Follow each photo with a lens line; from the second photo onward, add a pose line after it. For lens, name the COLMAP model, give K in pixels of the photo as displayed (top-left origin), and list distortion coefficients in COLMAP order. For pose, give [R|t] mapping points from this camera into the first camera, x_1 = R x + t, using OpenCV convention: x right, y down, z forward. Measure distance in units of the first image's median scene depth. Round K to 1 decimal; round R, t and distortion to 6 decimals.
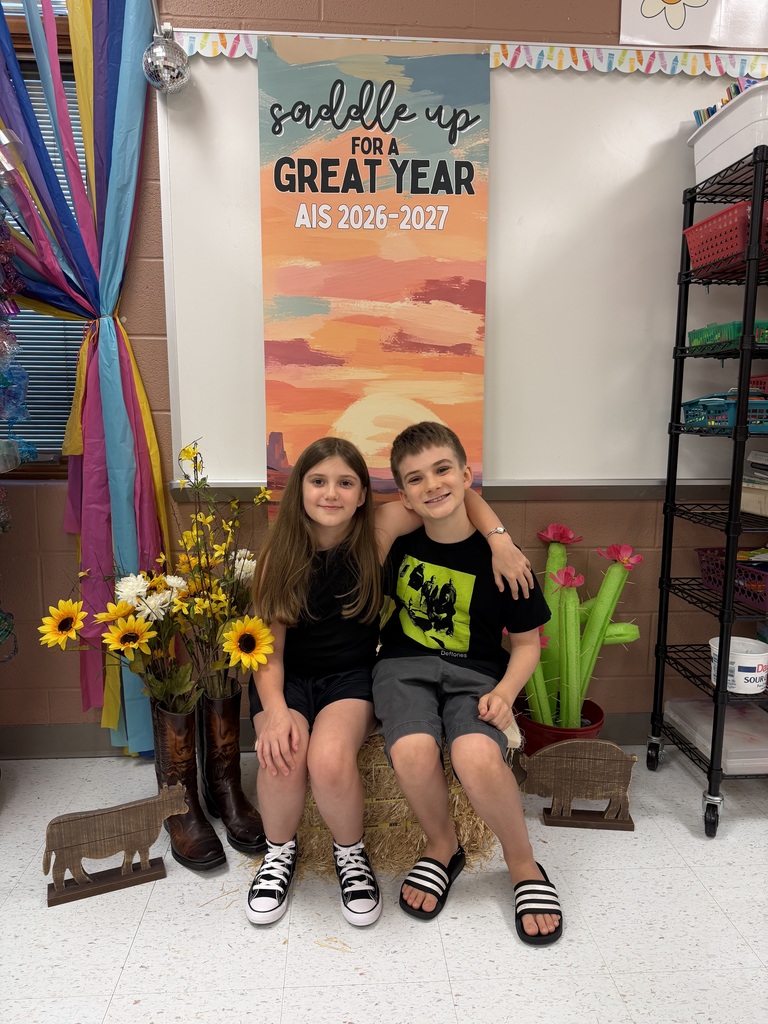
lens RADIAL K [[720.6, 0, 384.6], [0, 720.6, 515.6], [0, 0, 1]] dist [0.019098, -0.017671]
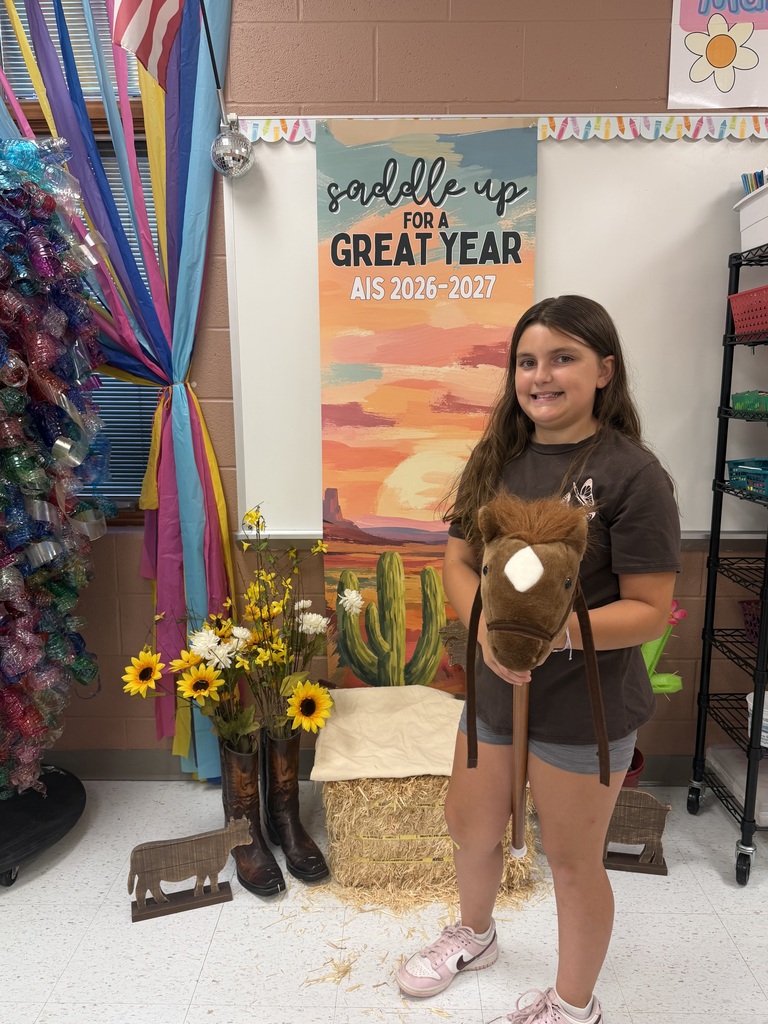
lens RADIAL K [[755.5, 0, 385.3], [0, 755.5, 520.0], [0, 0, 1]] dist [0.037518, -0.040930]
pose [[0.996388, 0.007404, -0.084596, 0.024789], [-0.005112, 0.999615, 0.027278, -0.104458], [0.084765, -0.026747, 0.996042, -0.119026]]
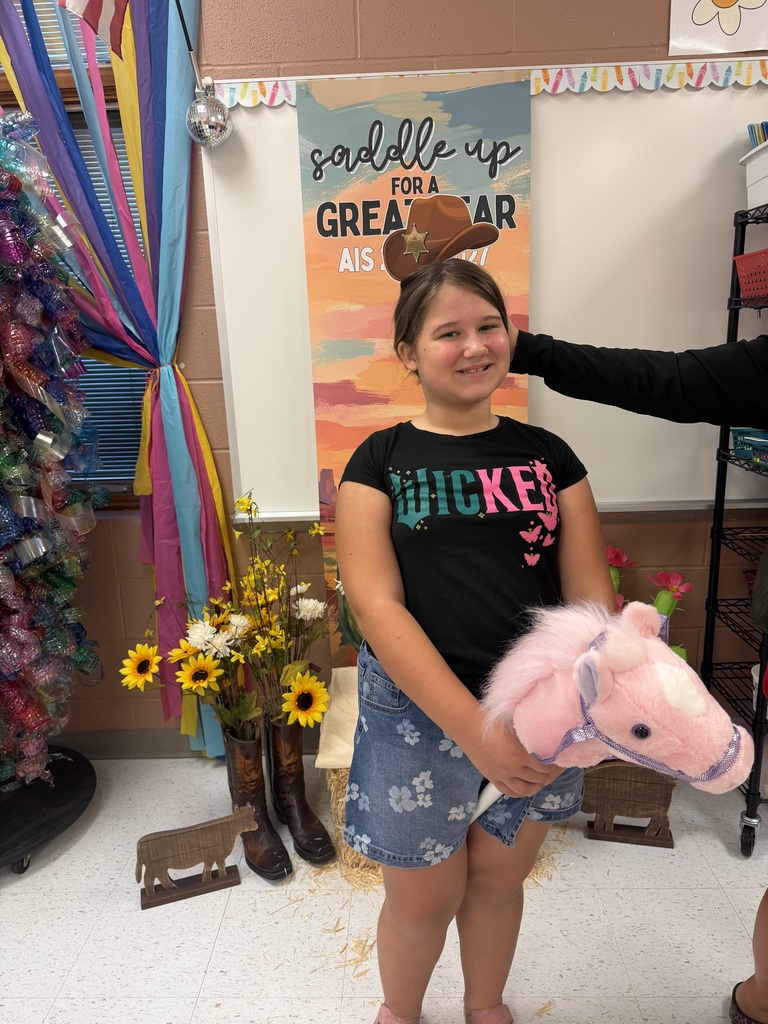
lens RADIAL K [[720.6, 0, 386.9], [0, 720.6, 517.5], [0, 0, 1]] dist [0.019098, -0.017671]
pose [[0.995168, -0.015647, -0.096930, 0.038373], [0.024642, 0.995425, 0.092310, -0.146406], [0.095042, -0.094252, 0.991001, -0.041871]]
